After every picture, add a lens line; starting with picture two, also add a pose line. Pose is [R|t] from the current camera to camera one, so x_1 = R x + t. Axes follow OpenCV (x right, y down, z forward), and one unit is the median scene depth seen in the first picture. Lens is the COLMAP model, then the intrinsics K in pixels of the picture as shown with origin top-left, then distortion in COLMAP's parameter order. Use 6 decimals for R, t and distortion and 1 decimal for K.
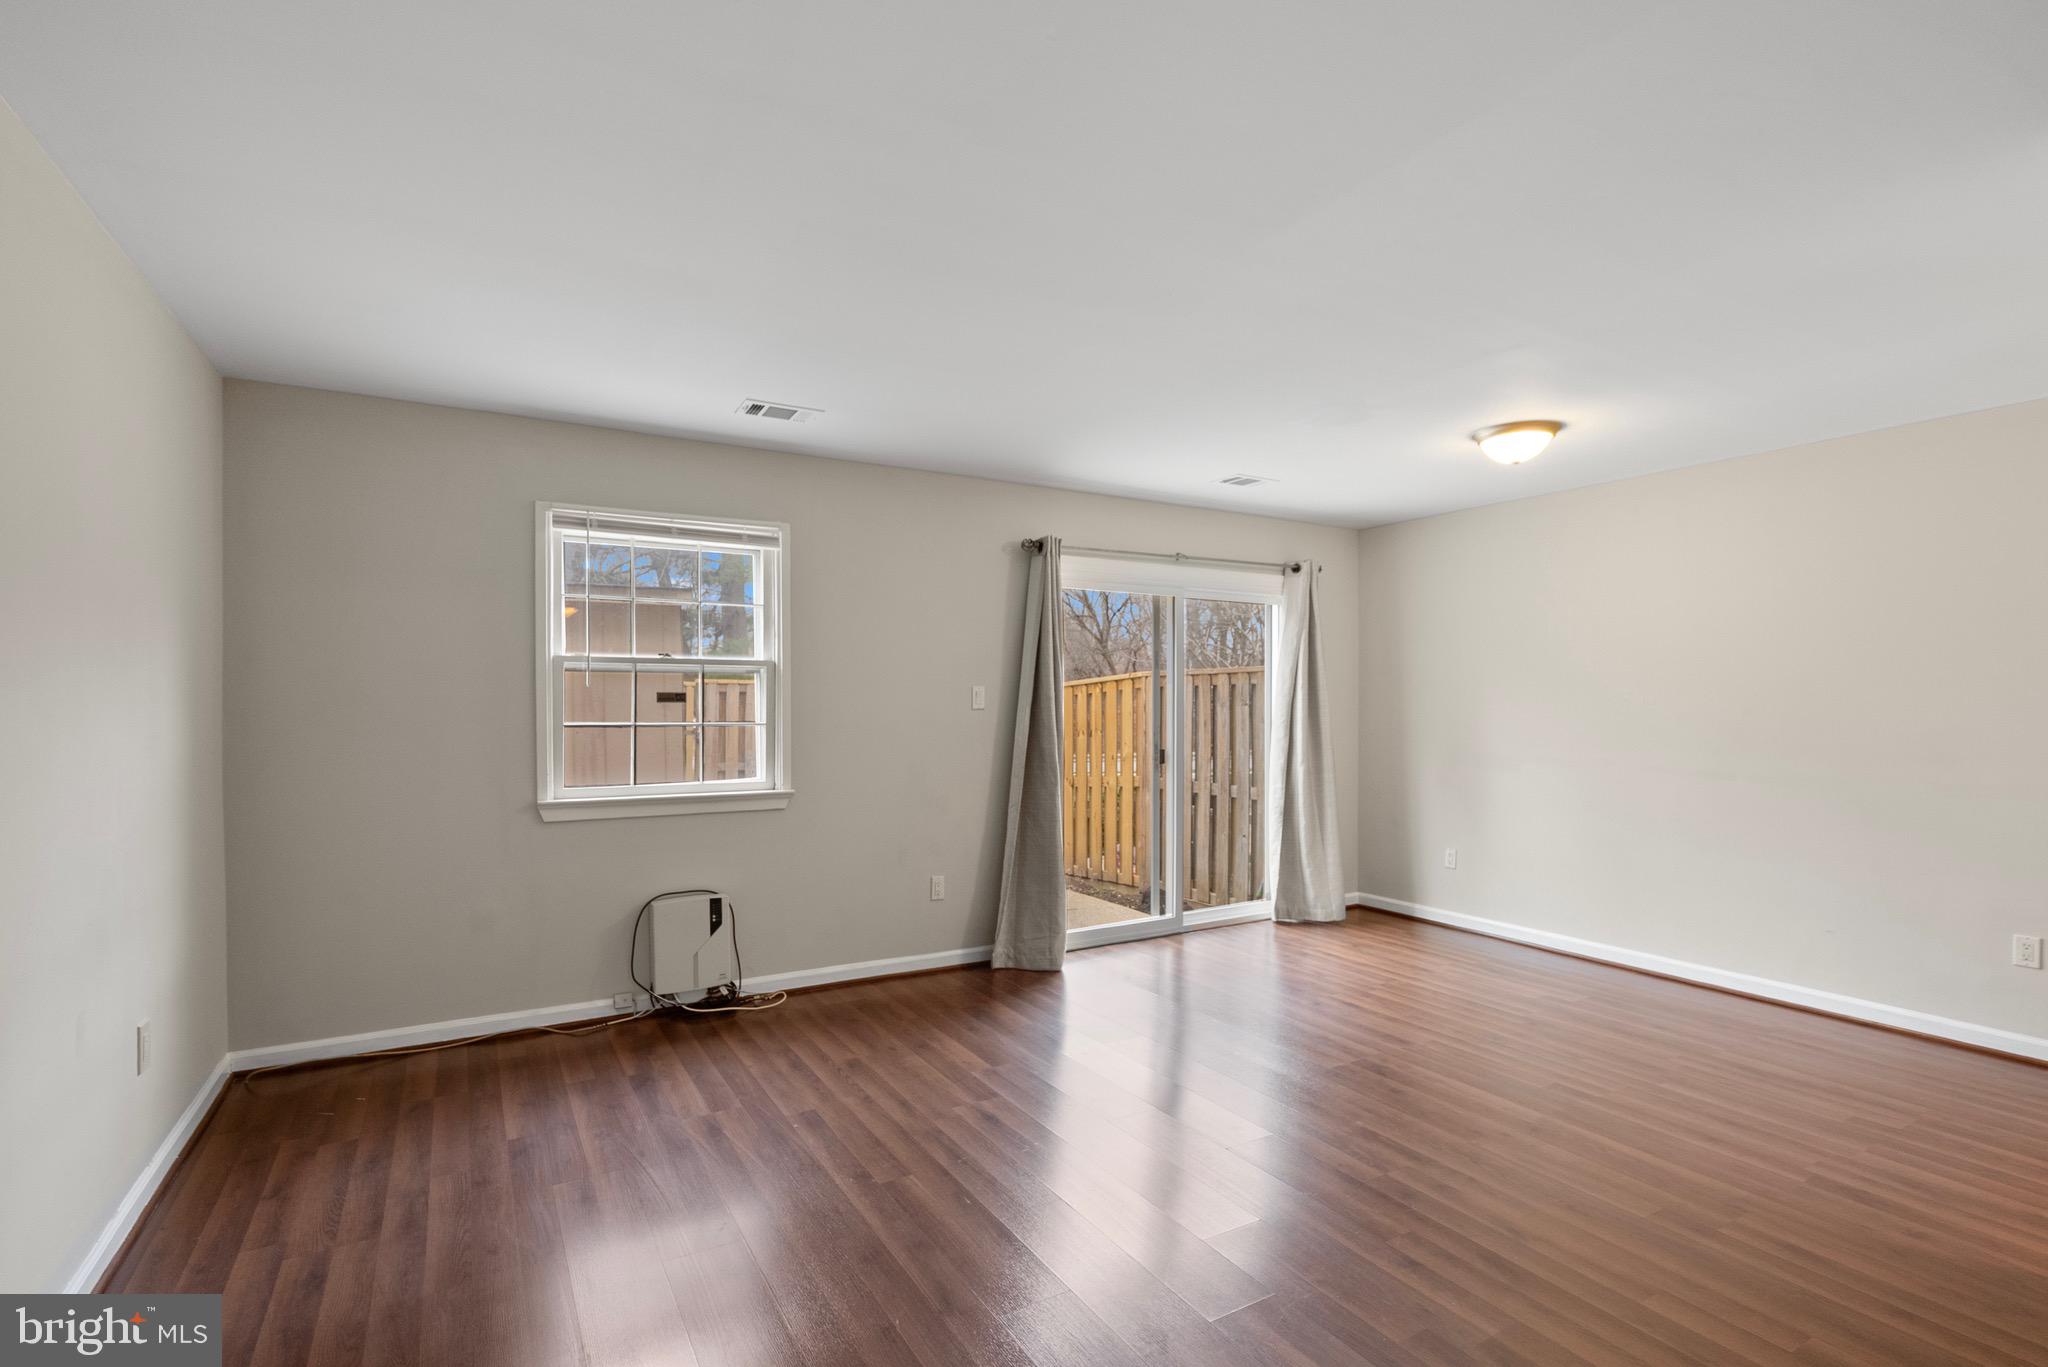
lens RADIAL K [[939.3, 0, 1023.8], [0, 939.3, 700.3], [0, 0, 1]] dist [0.002554, 0.000106]
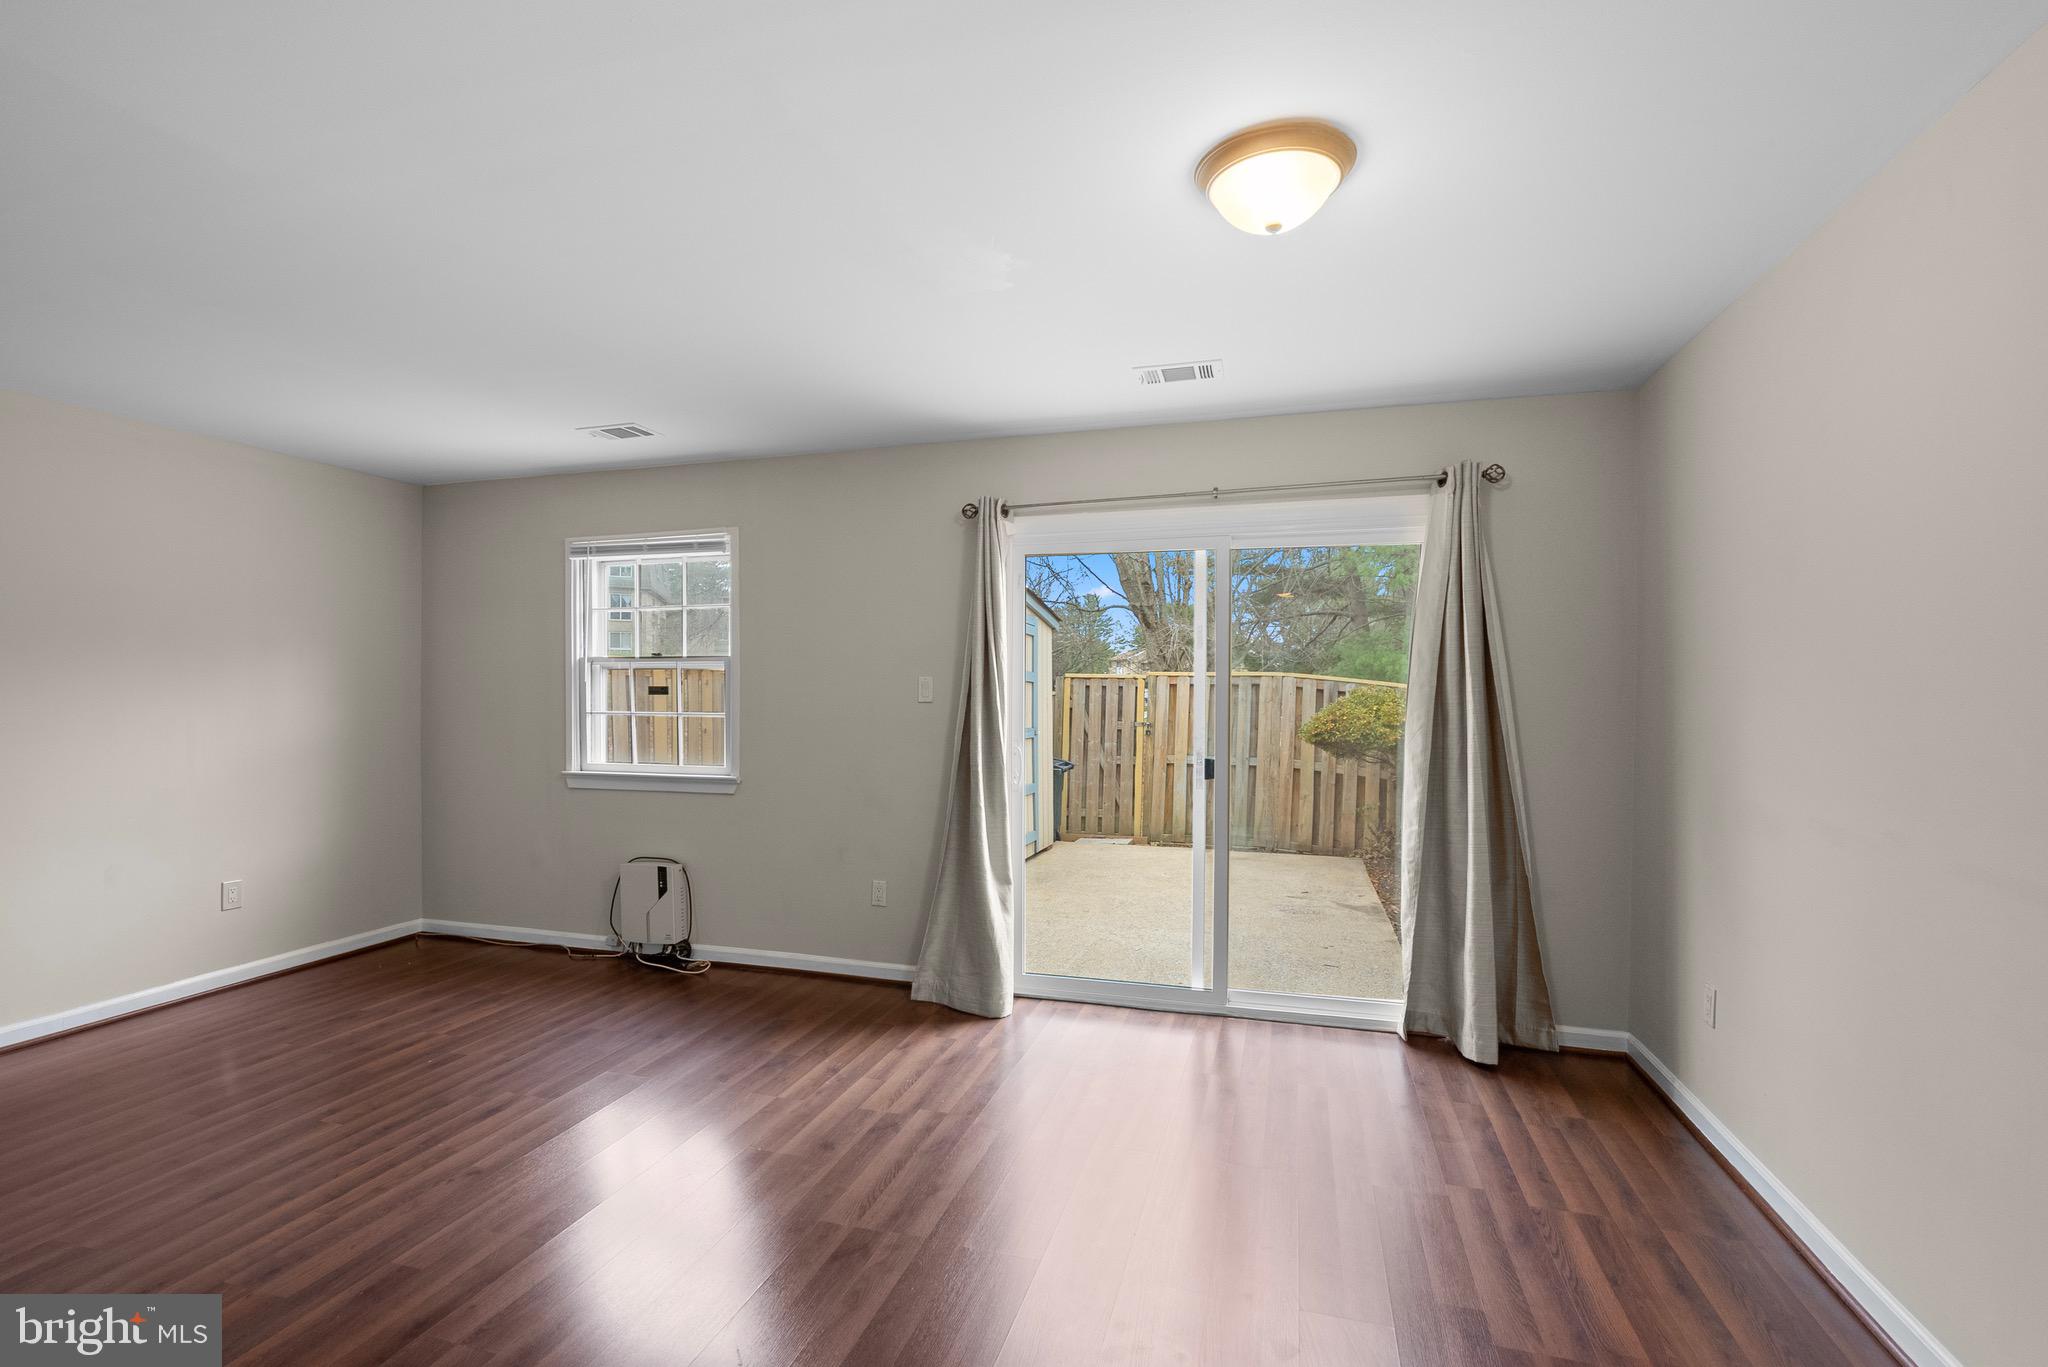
lens RADIAL K [[939.3, 0, 1023.7], [0, 939.3, 693.2], [0, 0, 1]] dist [0.002554, 0.000106]
pose [[0.683546, -0.000913, -0.729907, 0.801695], [0.001815, 0.999998, 0.000450, 0.000488], [0.729905, -0.001632, 0.683546, 0.542003]]
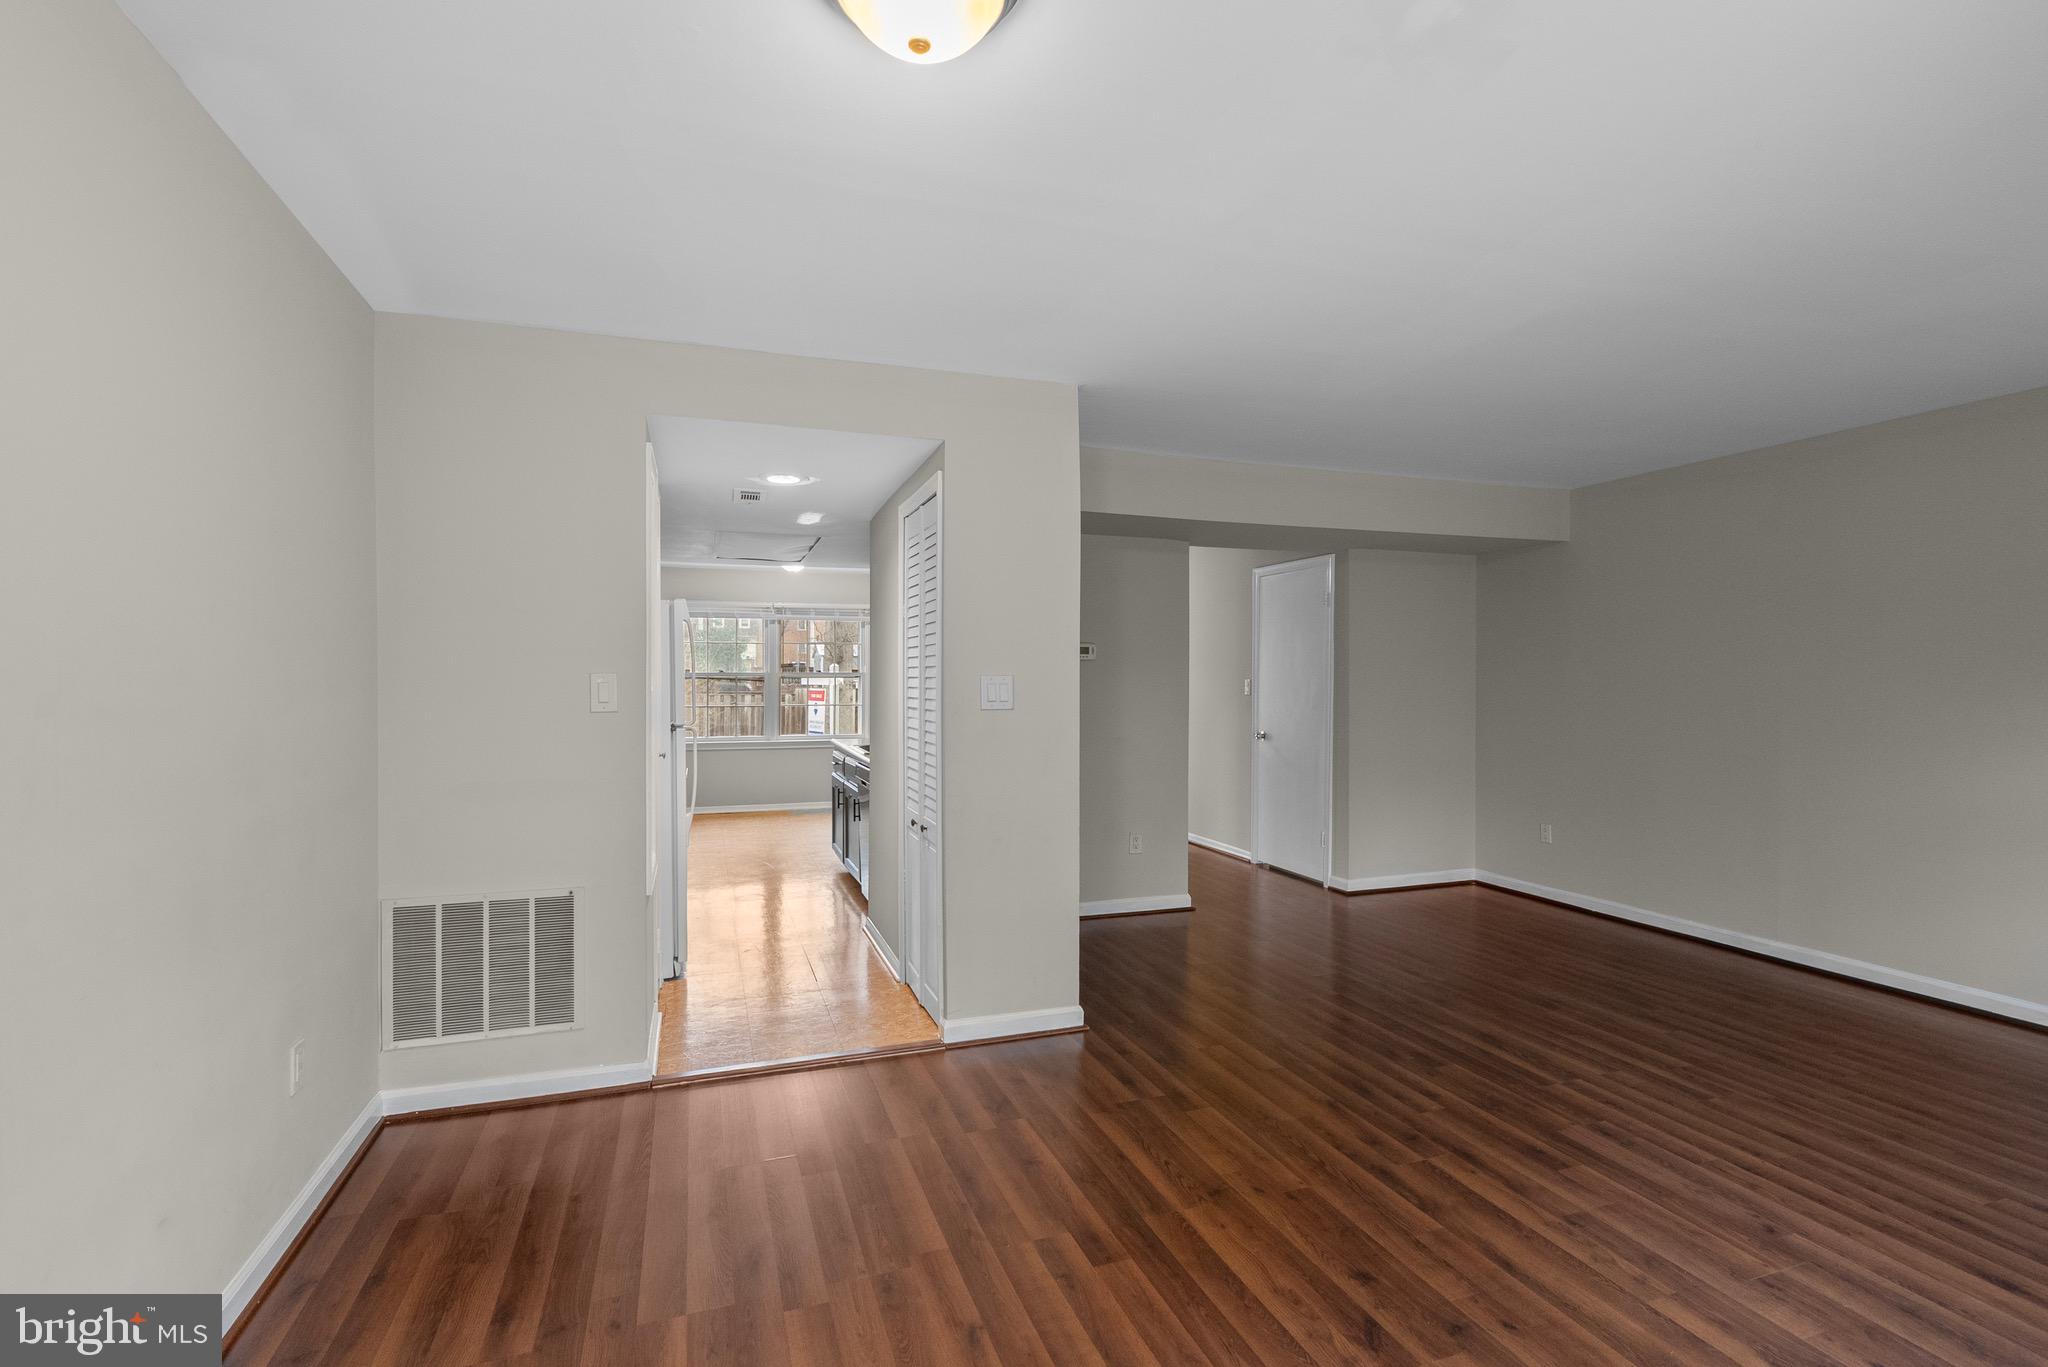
lens RADIAL K [[939.3, 0, 1024.5], [0, 939.3, 683.8], [0, 0, 1]] dist [0.002554, 0.000106]
pose [[-0.981623, -0.003319, 0.190802, 0.403710], [-0.003357, 0.999994, 0.000123, 0.002193], [-0.190801, -0.000520, -0.981629, 1.354922]]
